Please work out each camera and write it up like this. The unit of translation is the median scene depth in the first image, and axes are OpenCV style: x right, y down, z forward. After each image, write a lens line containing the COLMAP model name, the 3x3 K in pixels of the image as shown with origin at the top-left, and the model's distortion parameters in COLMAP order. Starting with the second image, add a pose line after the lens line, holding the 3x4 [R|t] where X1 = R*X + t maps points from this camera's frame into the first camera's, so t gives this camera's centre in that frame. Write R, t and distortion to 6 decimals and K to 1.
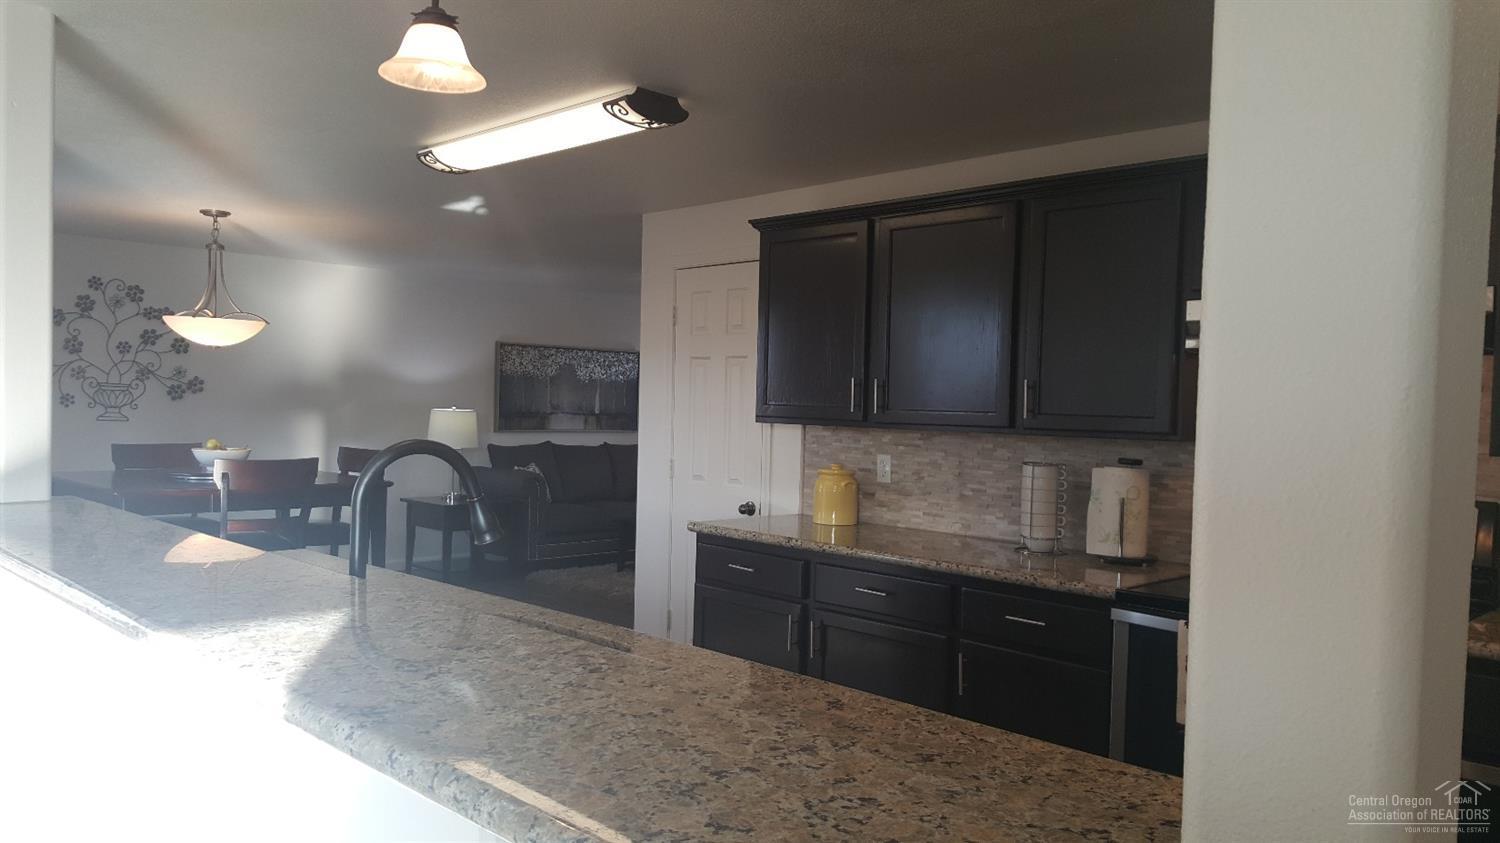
lens RADIAL K [[1098.8, 0, 744.1], [0, 1098.8, 427.0], [0, 0, 1]] dist [0.090249, -0.137007]
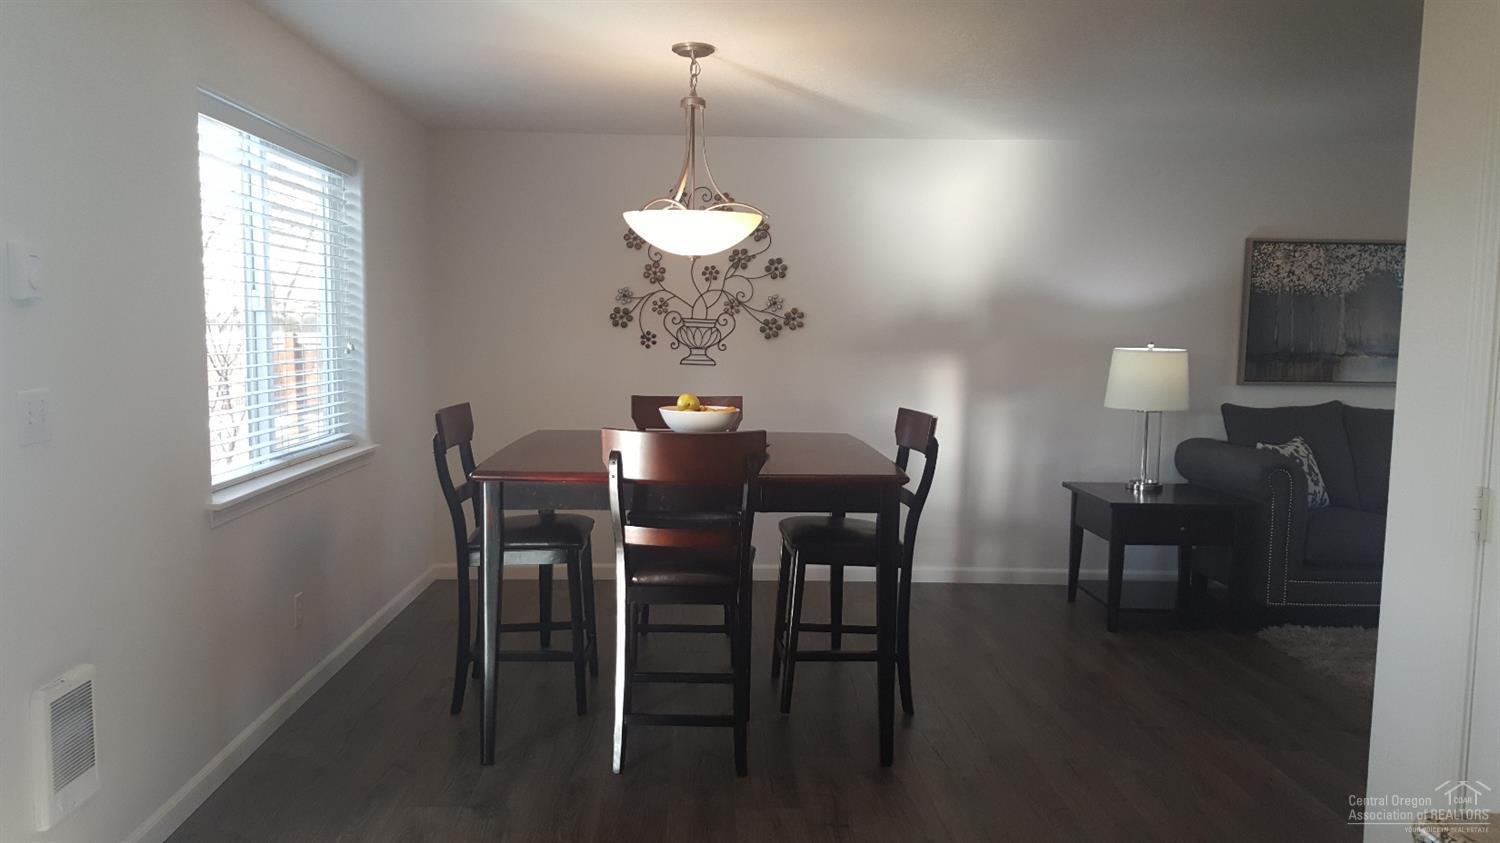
lens RADIAL K [[1098.8, 0, 714.1], [0, 1098.8, 445.4], [0, 0, 1]] dist [0.090249, -0.137007]
pose [[0.719185, 0.056832, -0.692490, 0.000882], [-0.008813, 0.997315, 0.072695, -0.005293], [0.694762, -0.046178, 0.717755, 0.415746]]
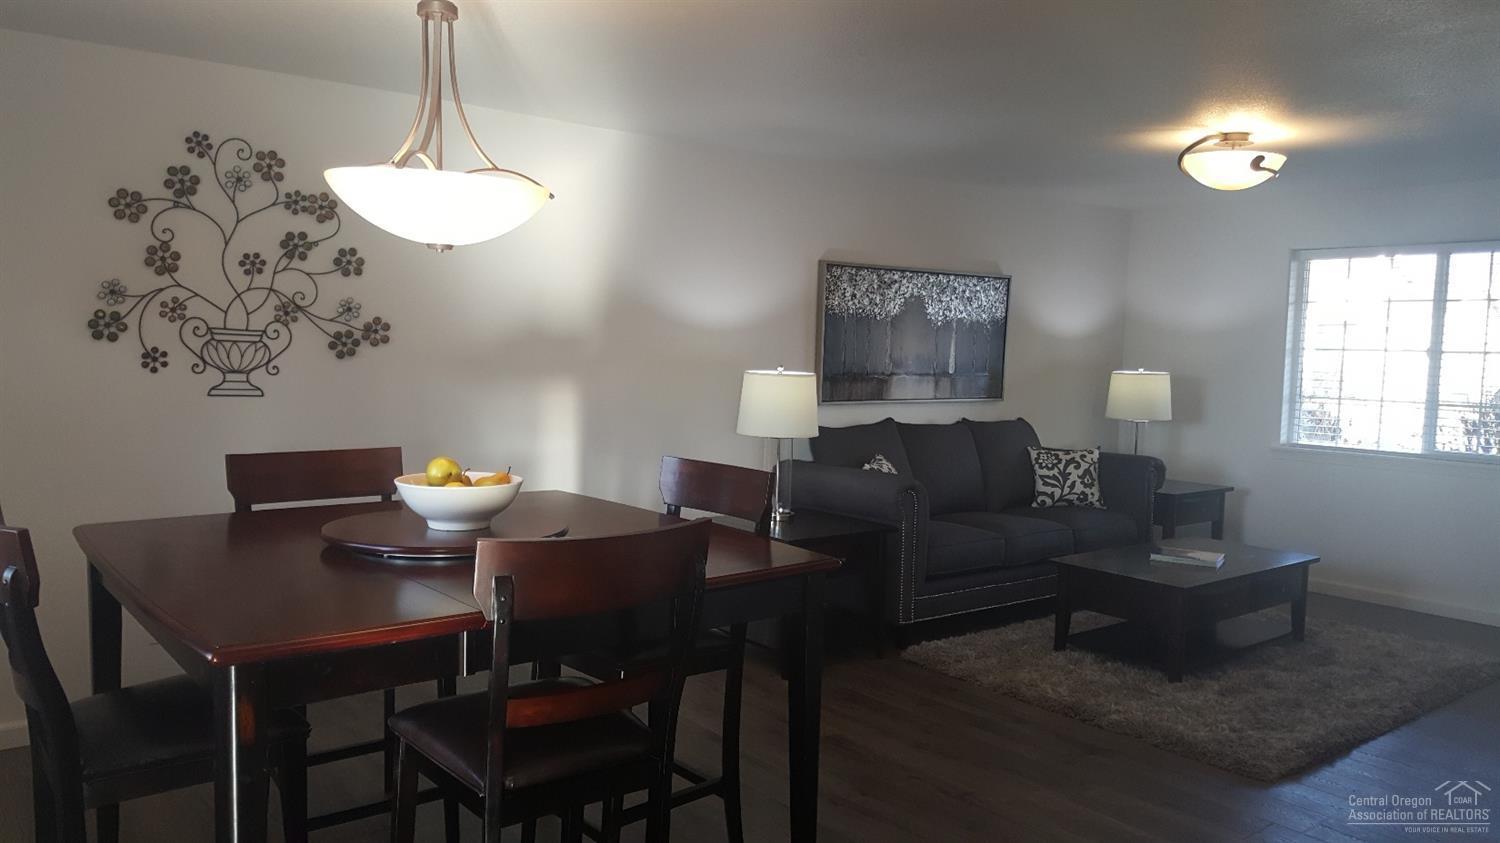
lens RADIAL K [[1098.8, 0, 751.4], [0, 1098.8, 432.2], [0, 0, 1]] dist [0.090249, -0.137007]
pose [[0.994708, 0.007159, -0.102488, -0.245373], [-0.001334, 0.998385, 0.056791, -0.018923], [0.102729, -0.056354, 0.993112, 0.458097]]
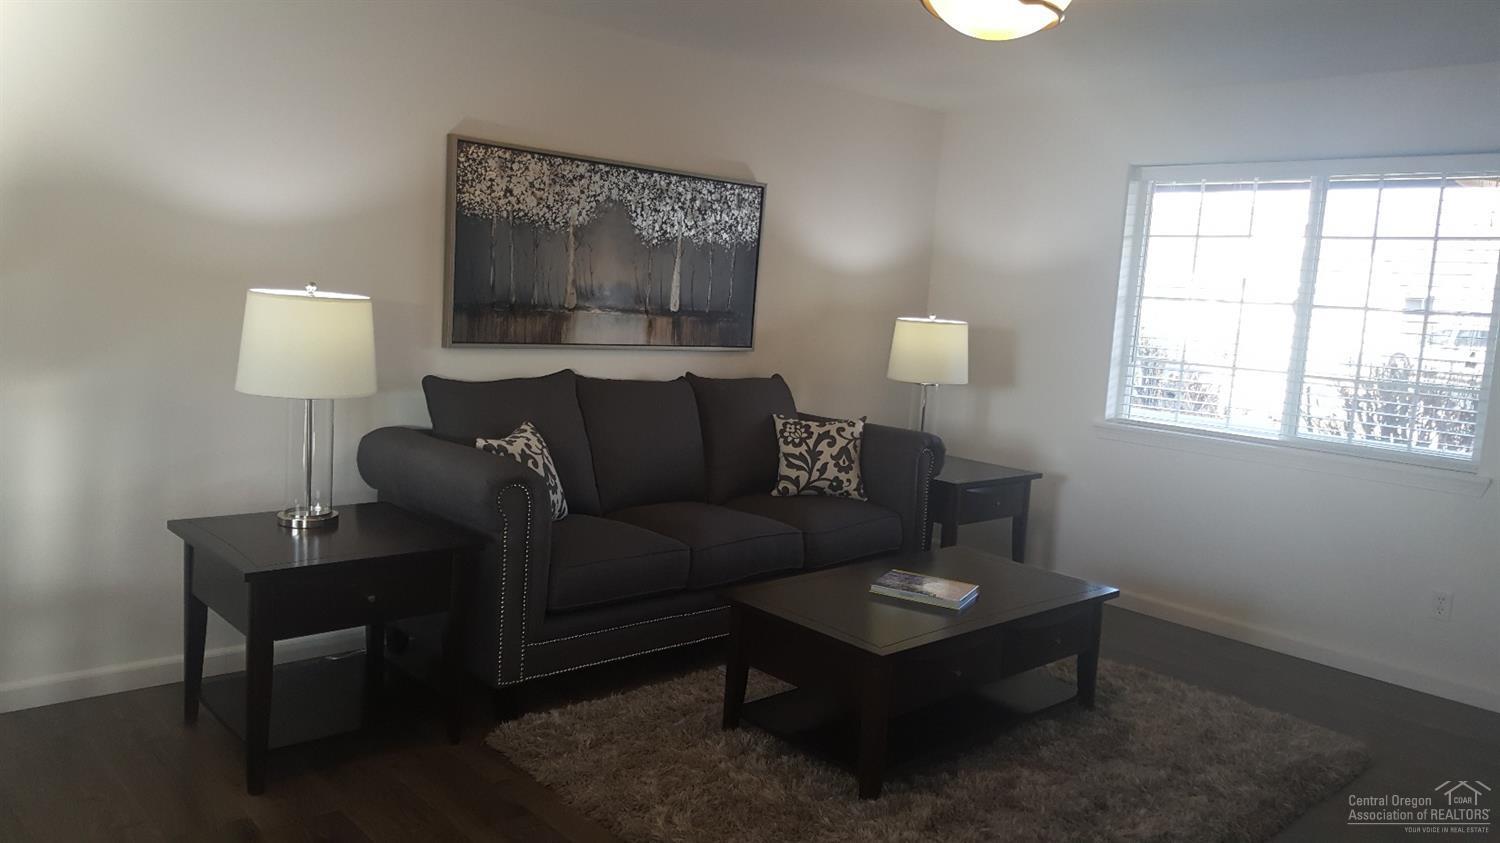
lens RADIAL K [[1098.8, 0, 762.2], [0, 1098.8, 406.3], [0, 0, 1]] dist [0.090249, -0.137007]
pose [[0.998876, 0.040250, -0.025028, -0.109588], [-0.038047, 0.995823, 0.083000, -0.016039], [0.028264, -0.081954, 0.996235, 0.701014]]
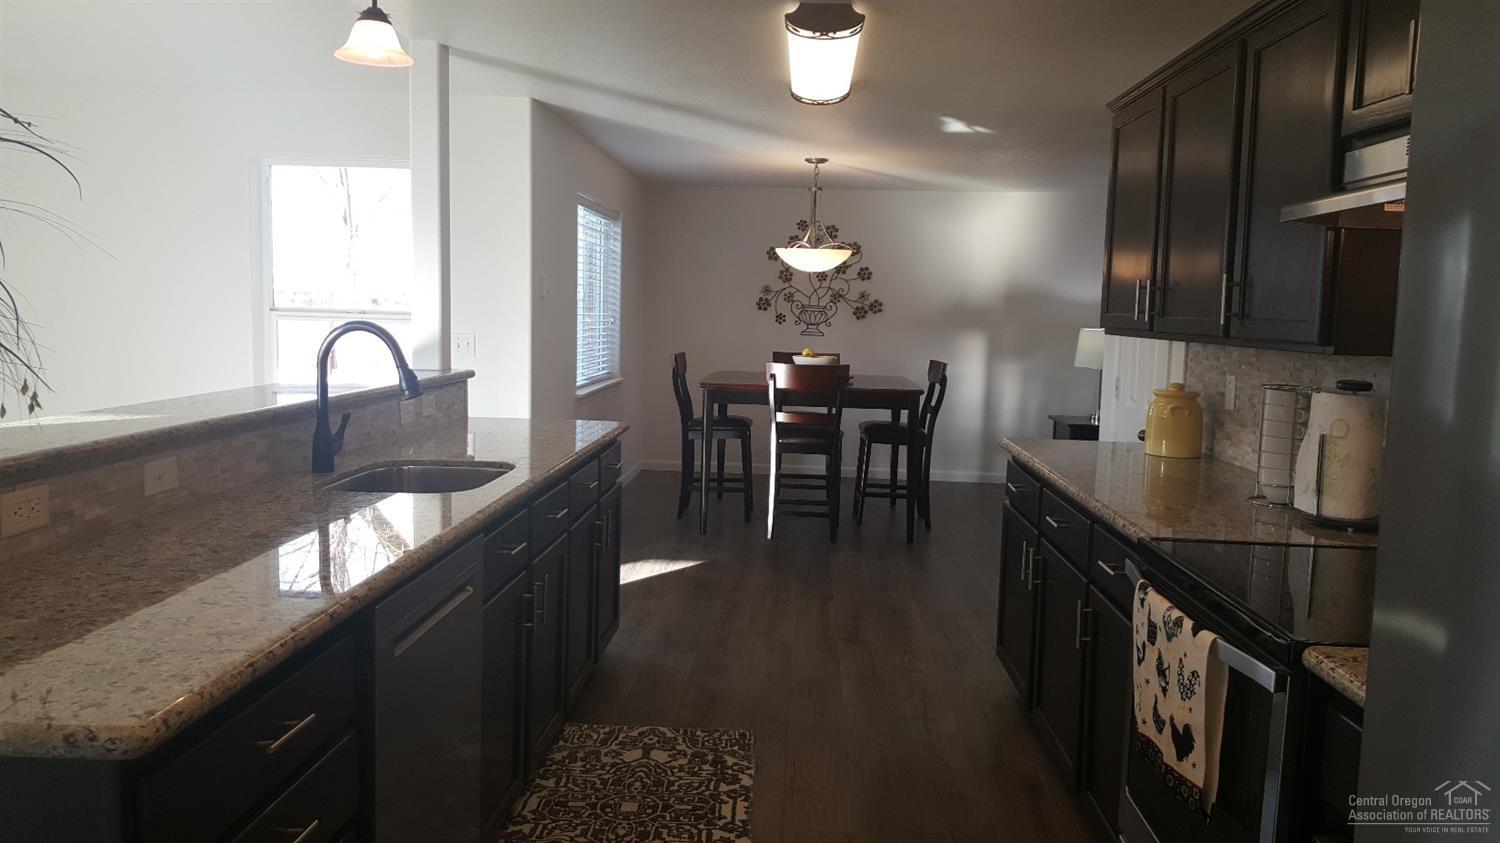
lens RADIAL K [[1098.8, 0, 744.9], [0, 1098.8, 413.6], [0, 0, 1]] dist [0.090249, -0.137007]
pose [[0.670170, 0.063778, -0.739463, 0.293474], [-0.026593, 0.997725, 0.061951, 0.007206], [0.741731, -0.021853, 0.670341, 0.108867]]
